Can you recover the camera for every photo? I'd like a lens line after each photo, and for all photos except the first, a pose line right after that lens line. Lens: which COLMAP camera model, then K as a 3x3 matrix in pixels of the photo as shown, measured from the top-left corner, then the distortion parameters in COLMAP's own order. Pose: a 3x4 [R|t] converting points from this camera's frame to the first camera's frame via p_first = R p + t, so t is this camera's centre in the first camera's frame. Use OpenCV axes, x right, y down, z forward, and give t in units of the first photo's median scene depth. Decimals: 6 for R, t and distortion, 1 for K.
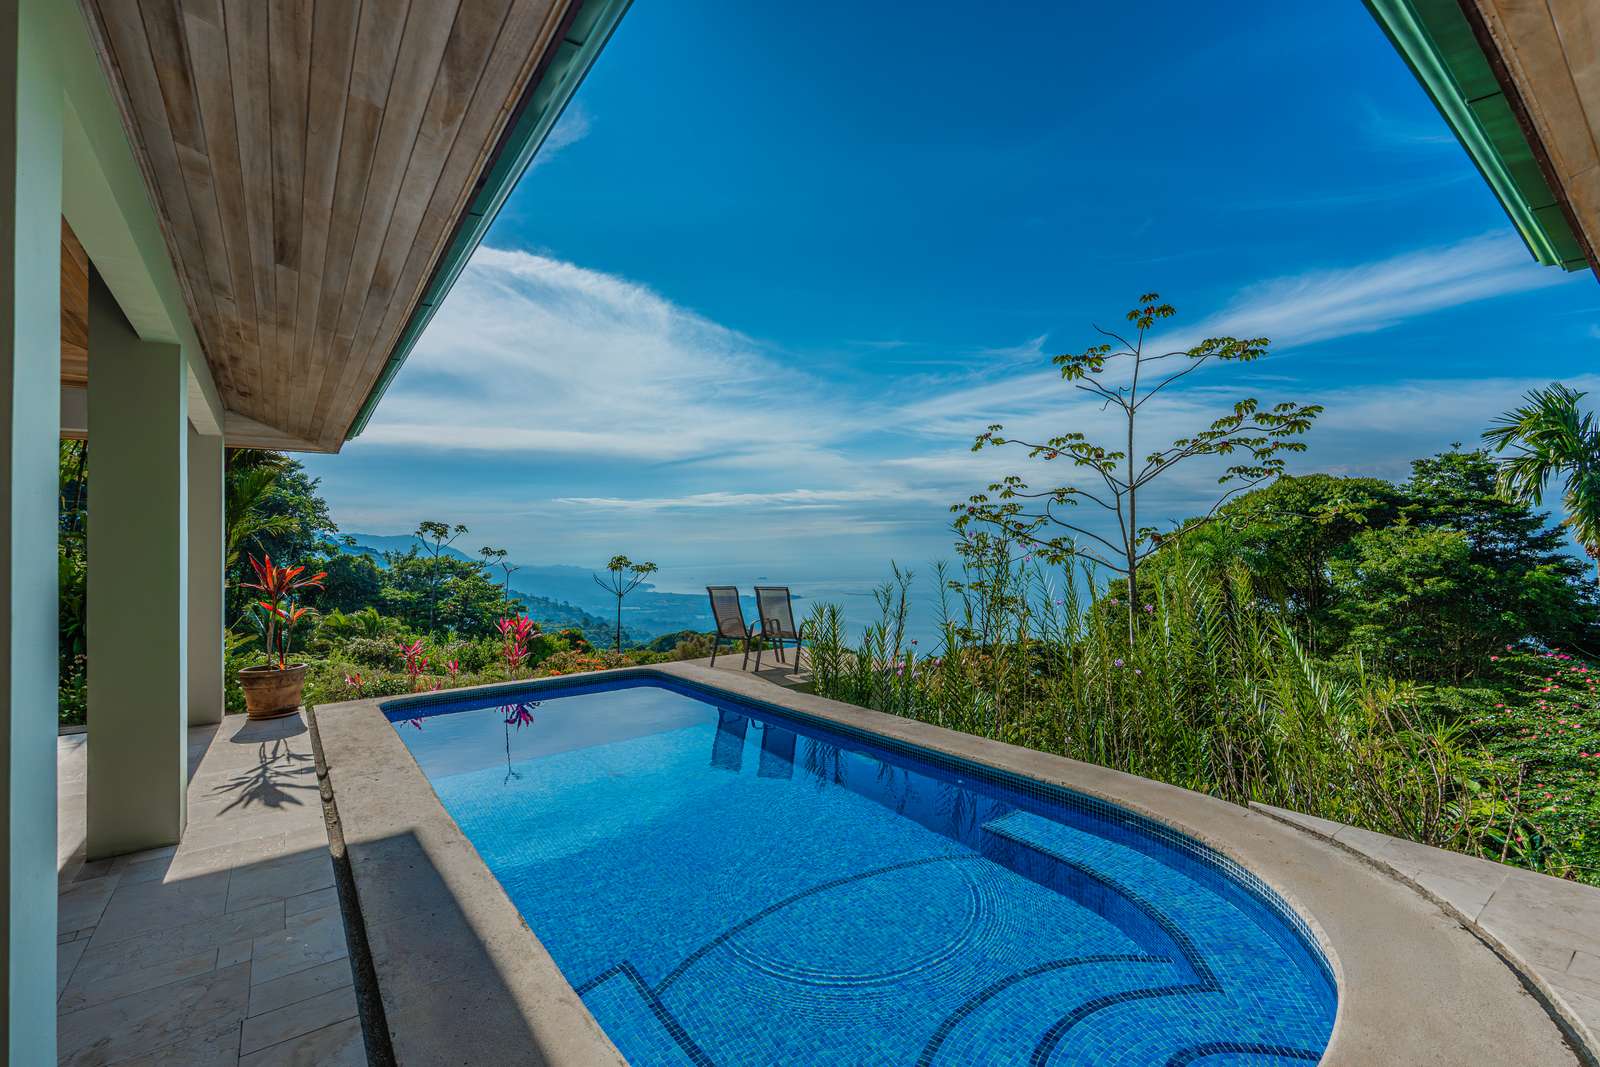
lens RADIAL K [[696.3, 0, 800.8], [0, 696.3, 544.2], [0, 0, 1]] dist [-0.003009, 0.000893]
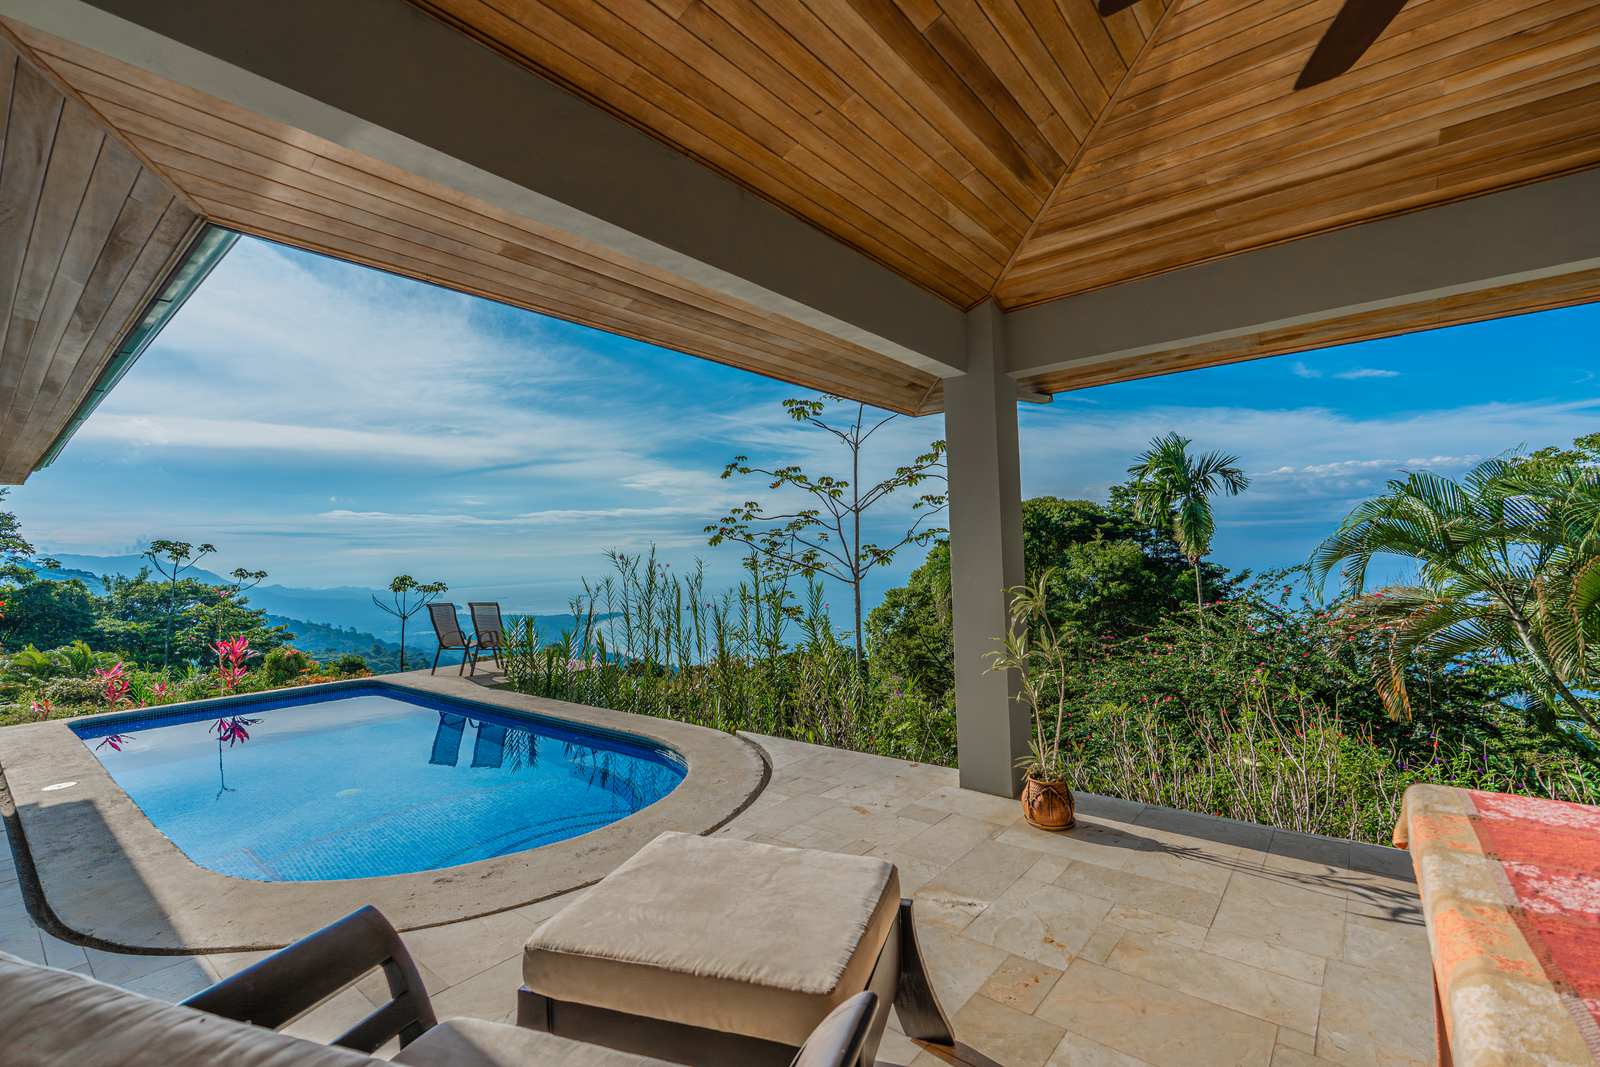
lens RADIAL K [[696.3, 0, 797.9], [0, 696.3, 544.3], [0, 0, 1]] dist [-0.003009, 0.000893]
pose [[0.970200, -0.007454, 0.242191, 0.091982], [0.012473, 0.999738, -0.019194, -0.003469], [-0.241984, 0.021643, 0.970039, -0.126865]]
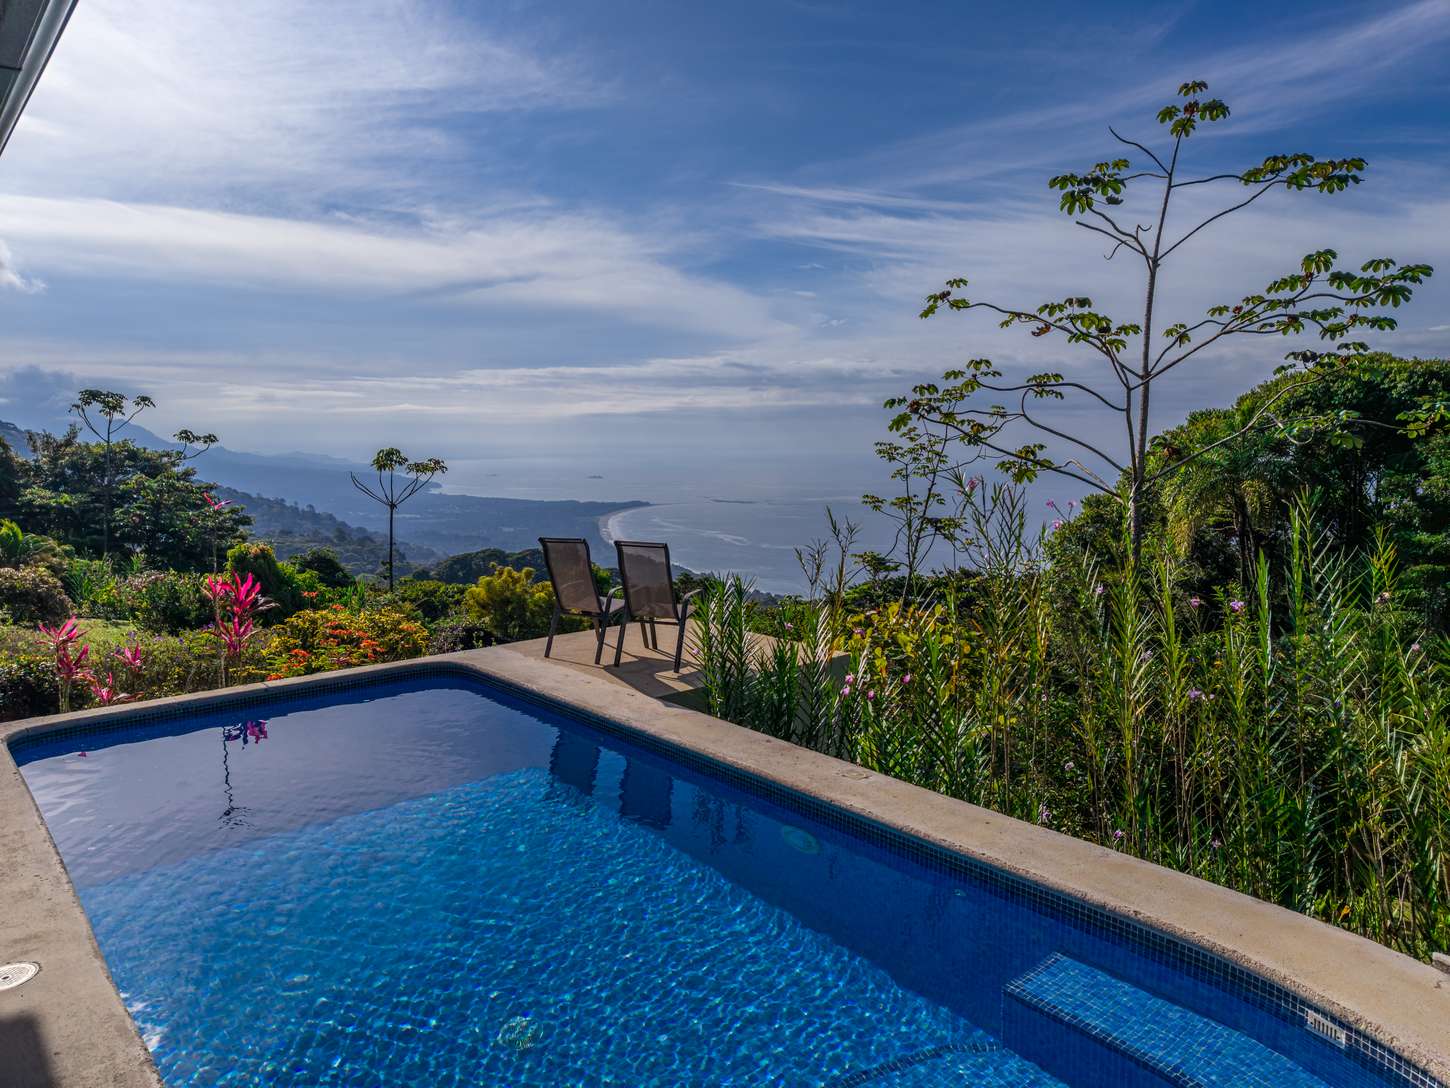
lens RADIAL K [[967.1, 0, 719.4], [0, 967.1, 553.8], [0, 0, 1]] dist [0.038956, -0.030919]
pose [[0.997242, 0.009482, 0.073604, -0.017375], [-0.018726, 0.991861, 0.125937, -0.021317], [-0.071810, -0.126968, 0.989304, 0.048902]]
